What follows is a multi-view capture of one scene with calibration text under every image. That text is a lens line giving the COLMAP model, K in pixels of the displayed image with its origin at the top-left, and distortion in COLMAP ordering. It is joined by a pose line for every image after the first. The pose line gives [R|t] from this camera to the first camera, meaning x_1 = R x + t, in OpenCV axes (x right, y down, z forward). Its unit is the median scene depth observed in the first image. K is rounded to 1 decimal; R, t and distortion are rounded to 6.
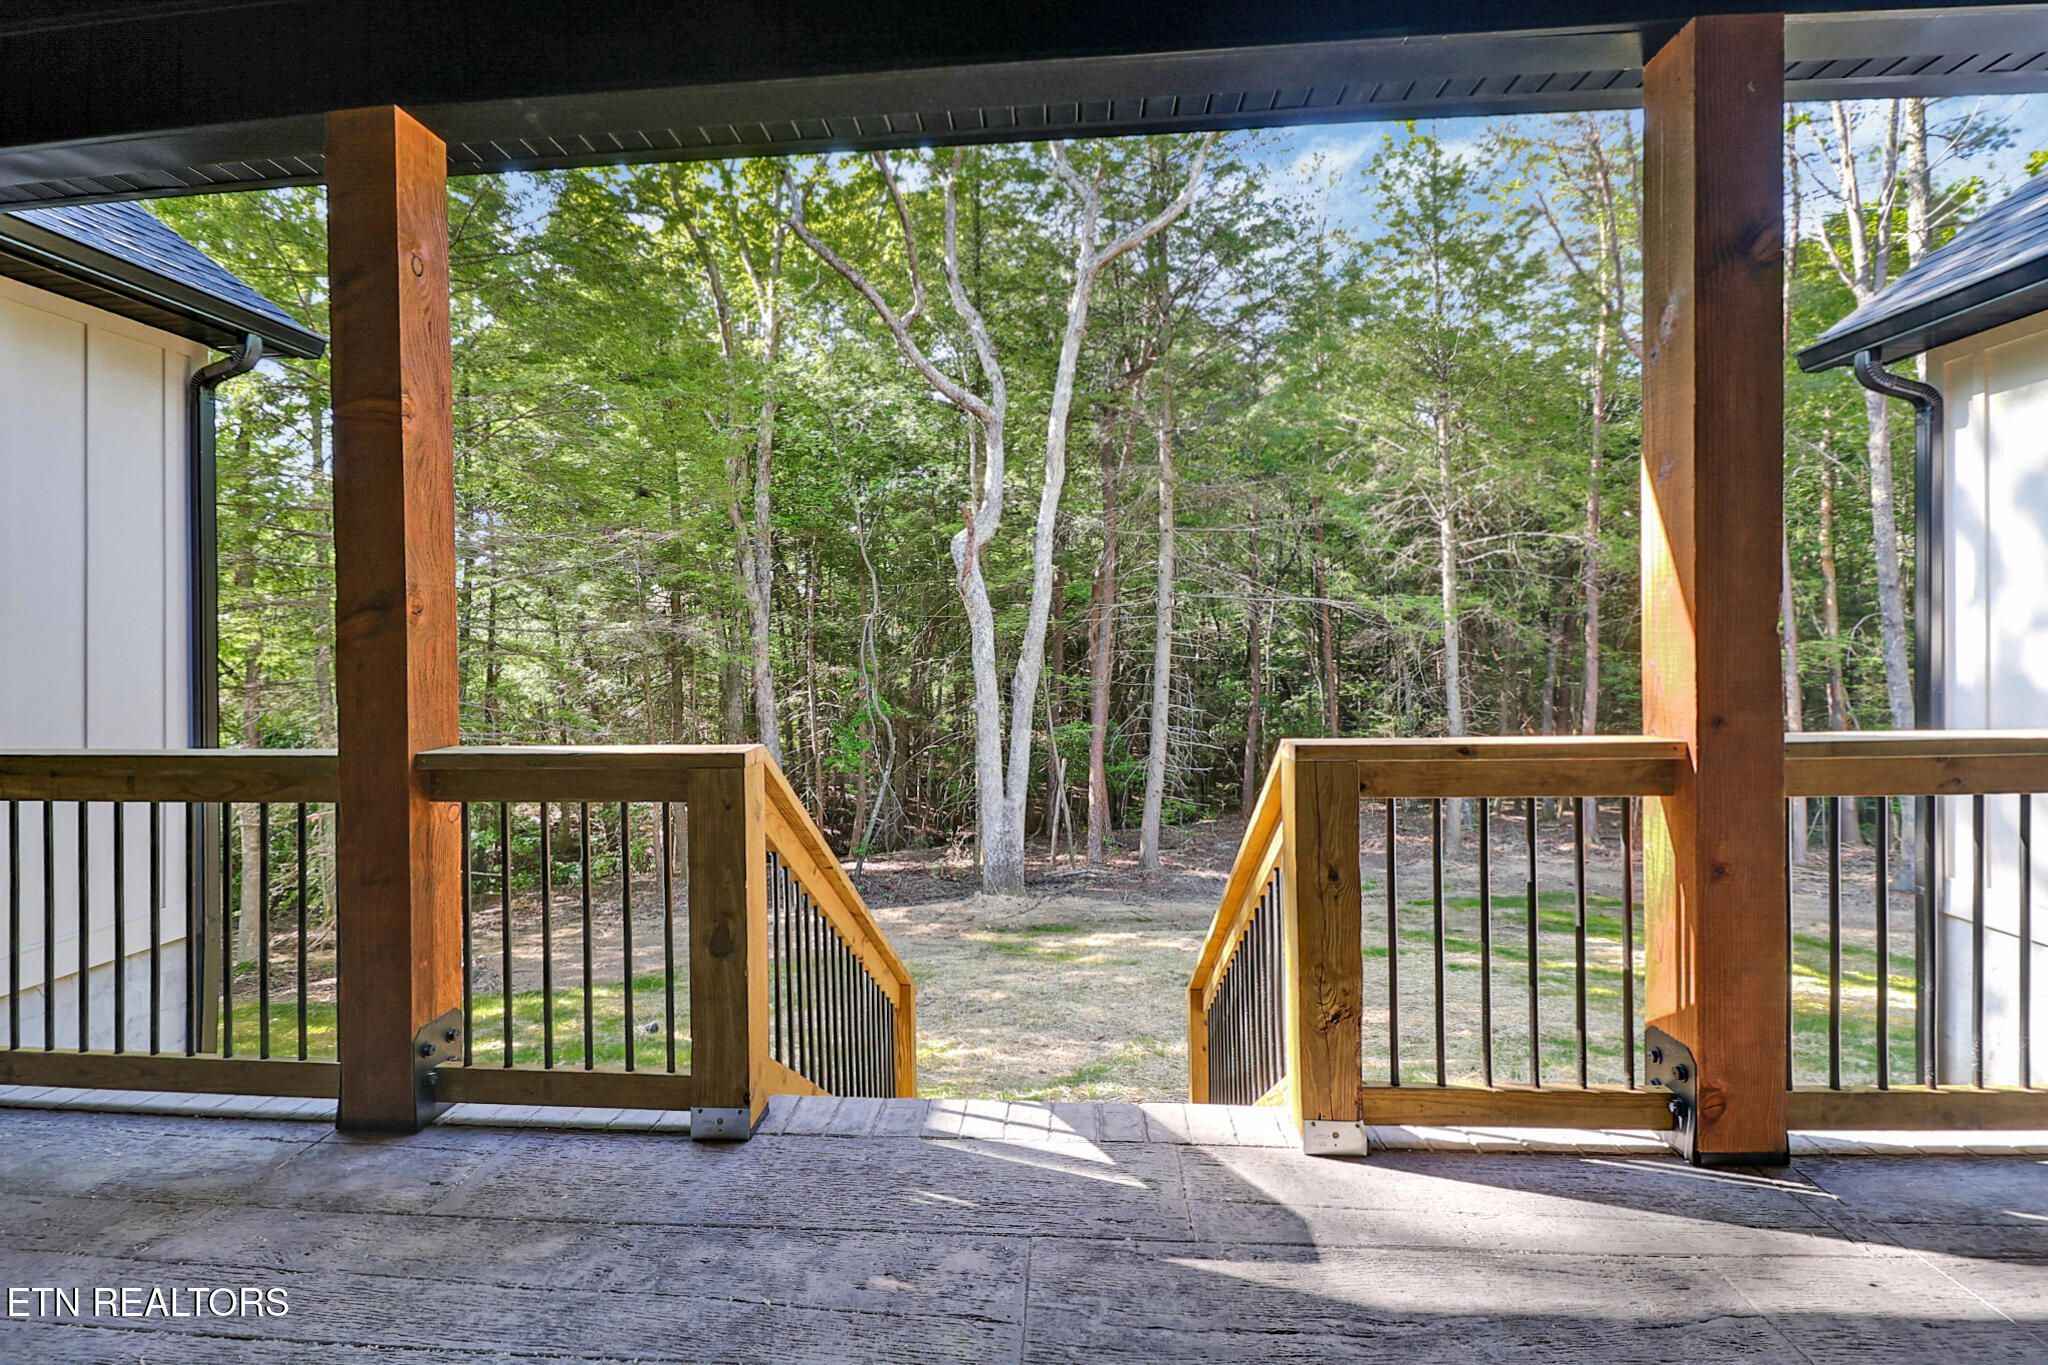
lens RADIAL K [[932.2, 0, 998.6], [0, 932.2, 651.0], [0, 0, 1]] dist [-0.001048, -0.000086]
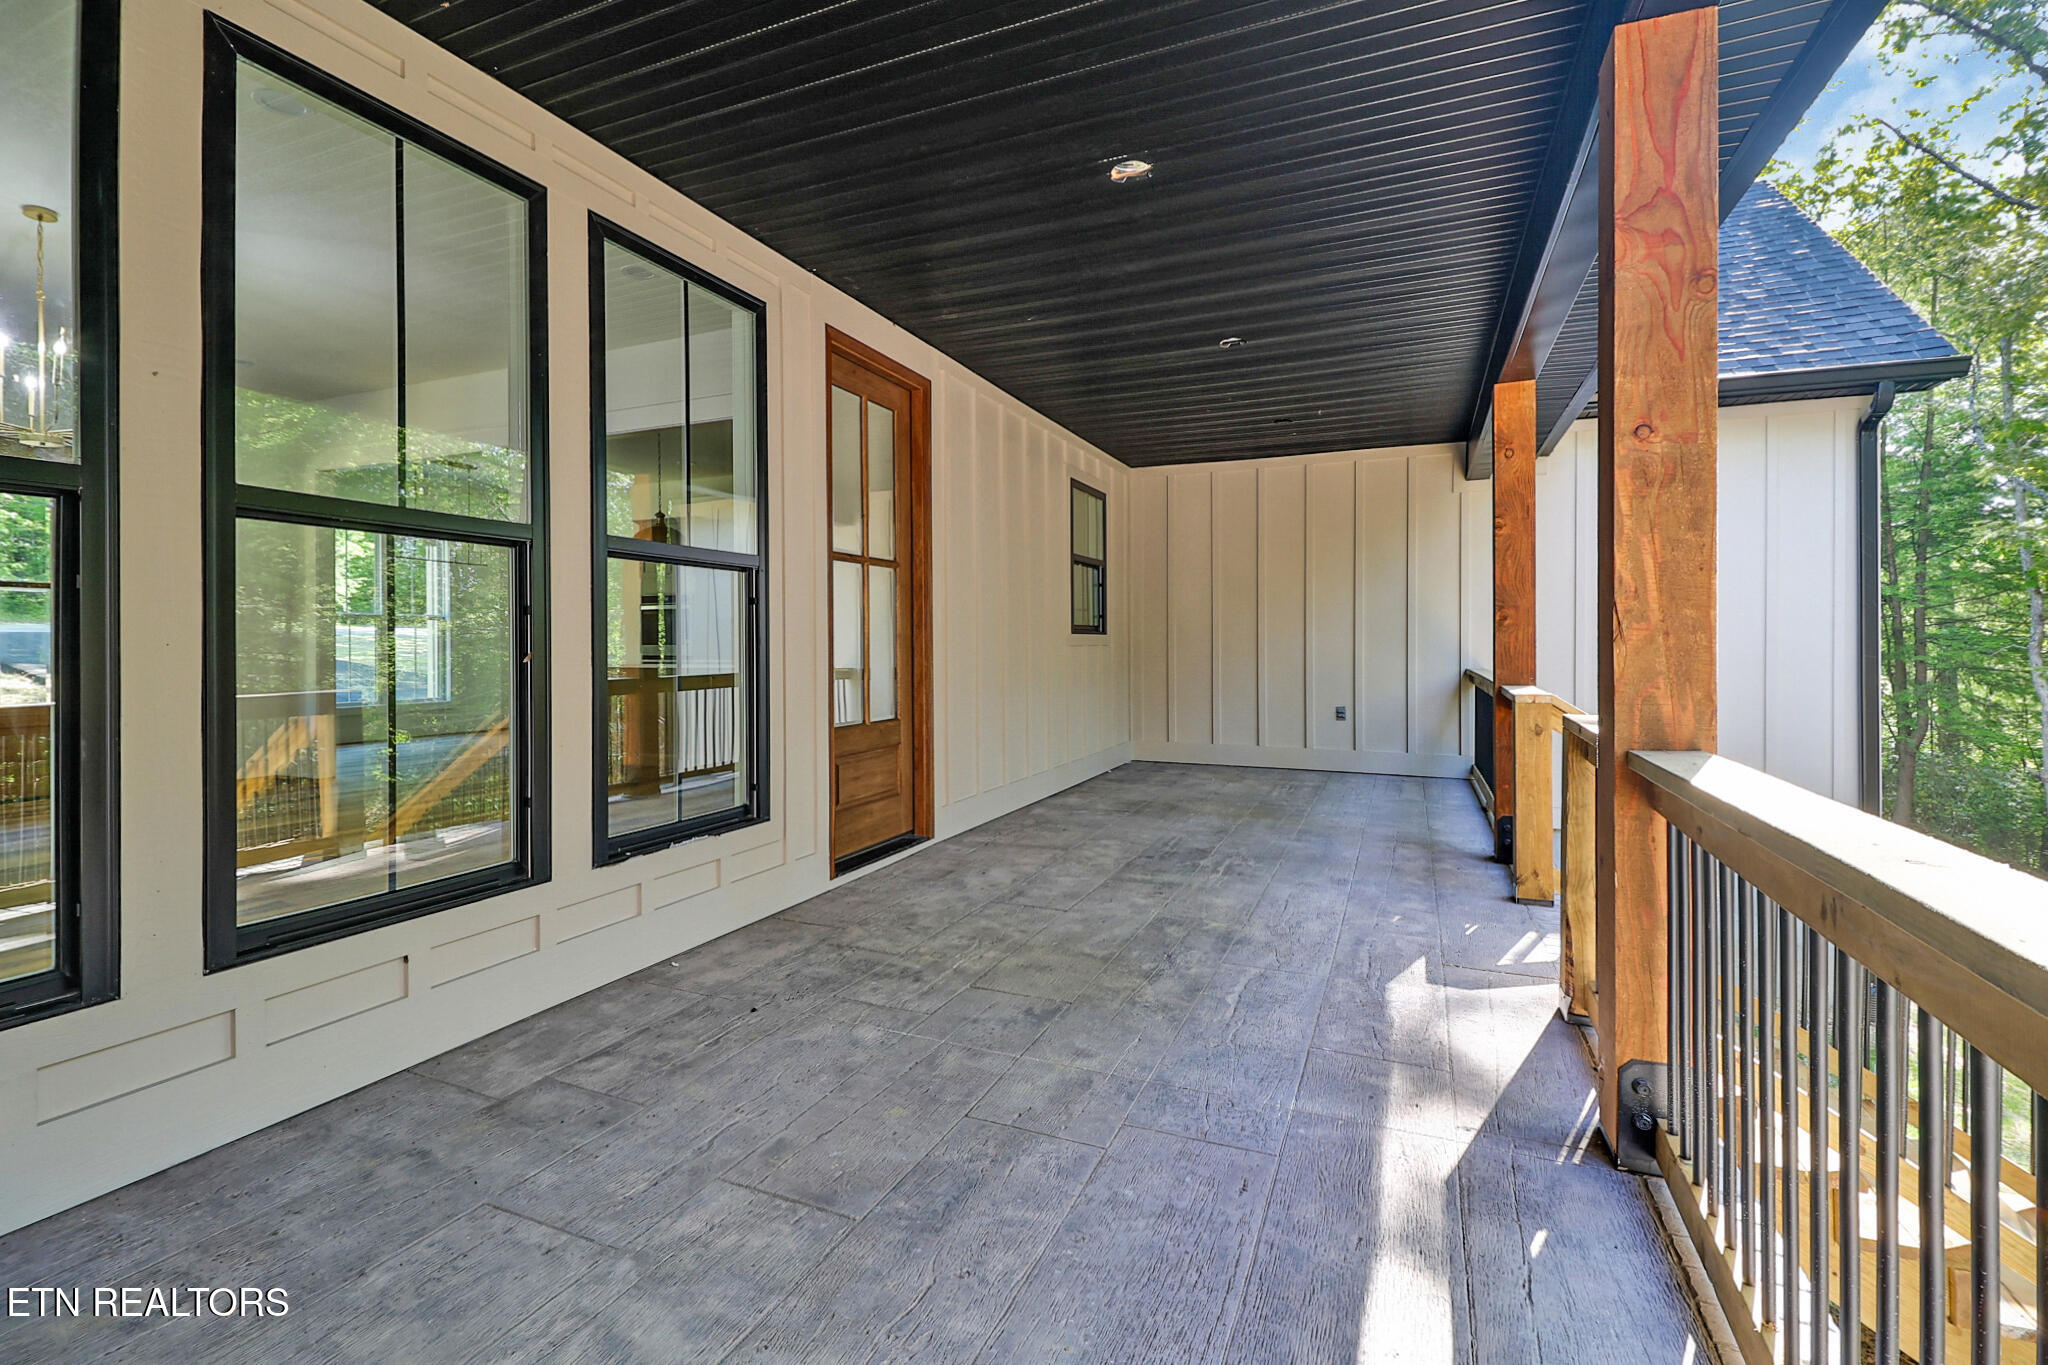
lens RADIAL K [[932.2, 0, 998.6], [0, 932.2, 651.0], [0, 0, 1]] dist [-0.001048, -0.000086]
pose [[-0.332196, 0.022079, -0.942952, 2.199597], [0.003716, 0.999749, 0.022099, -0.020552], [0.943203, 0.003837, -0.332194, 0.783043]]
